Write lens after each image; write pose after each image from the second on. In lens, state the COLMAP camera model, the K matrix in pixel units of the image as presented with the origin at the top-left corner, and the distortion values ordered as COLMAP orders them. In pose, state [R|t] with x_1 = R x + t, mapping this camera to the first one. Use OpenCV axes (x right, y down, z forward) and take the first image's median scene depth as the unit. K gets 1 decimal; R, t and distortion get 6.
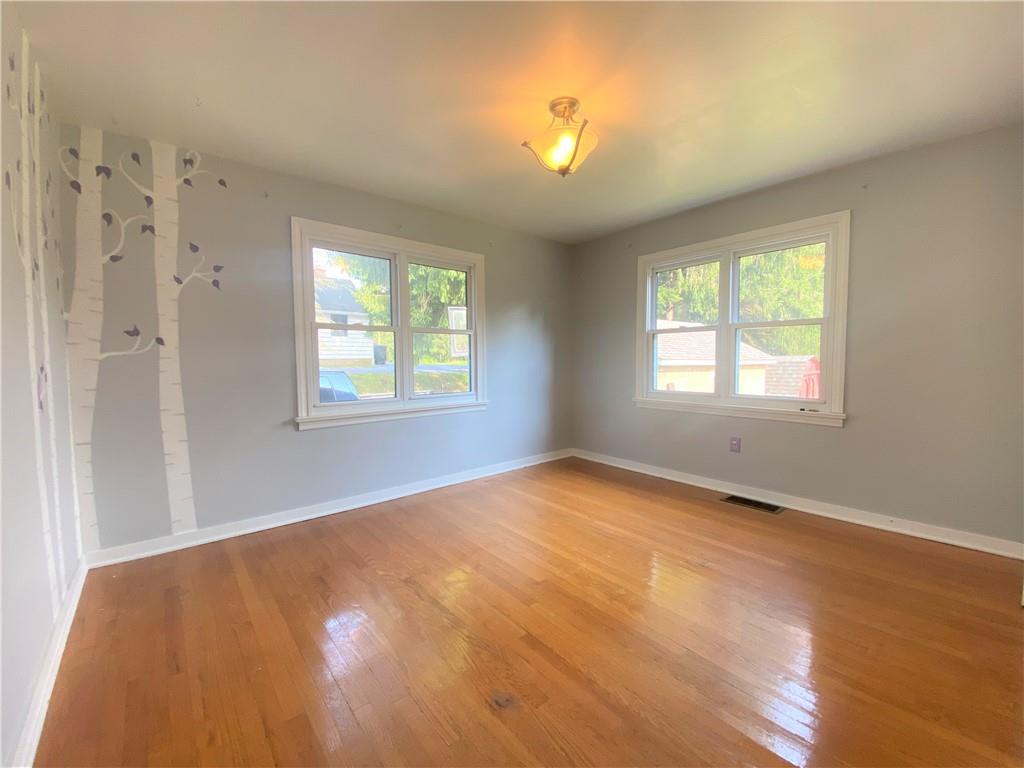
lens RADIAL K [[427.3, 0, 512.0], [0, 427.3, 384.0], [0, 0, 1]] dist [-0.000330, -0.019992]
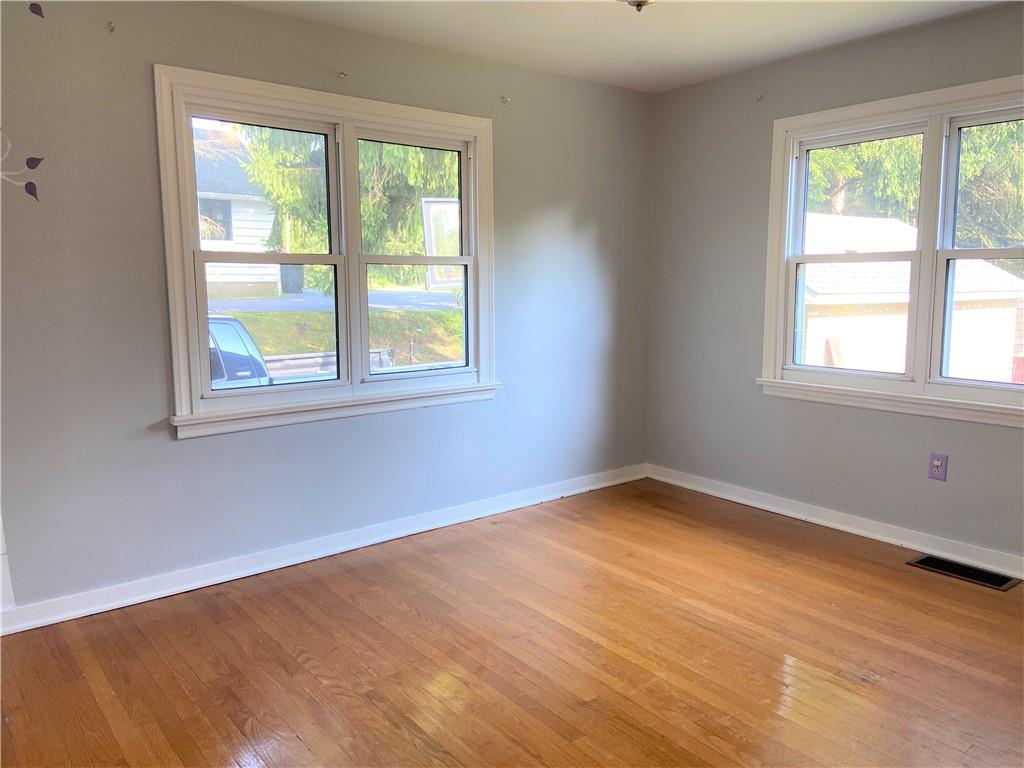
lens RADIAL K [[792.8, 0, 512.0], [0, 792.8, 384.0], [0, 0, 1]] dist [0.044005, -0.073852]
pose [[0.999548, 0.007296, -0.029170, -0.009678], [-0.005190, 0.997417, 0.071634, -0.045923], [0.029617, -0.071451, 0.997004, -0.067620]]
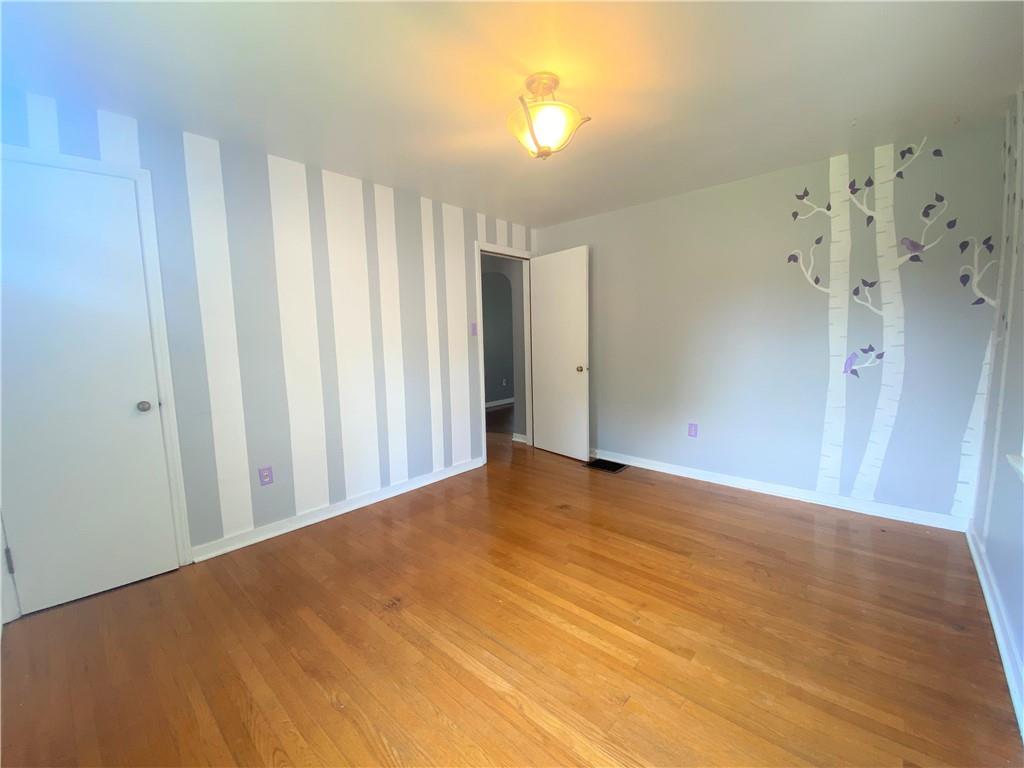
lens RADIAL K [[417.3, 0, 512.0], [0, 417.3, 384.0], [0, 0, 1]] dist [0.000518, -0.018122]
pose [[-0.989824, 0.048242, -0.133871, 0.232560], [0.025653, 0.985860, 0.165595, -0.121876], [0.139967, 0.160476, -0.977065, 1.379213]]
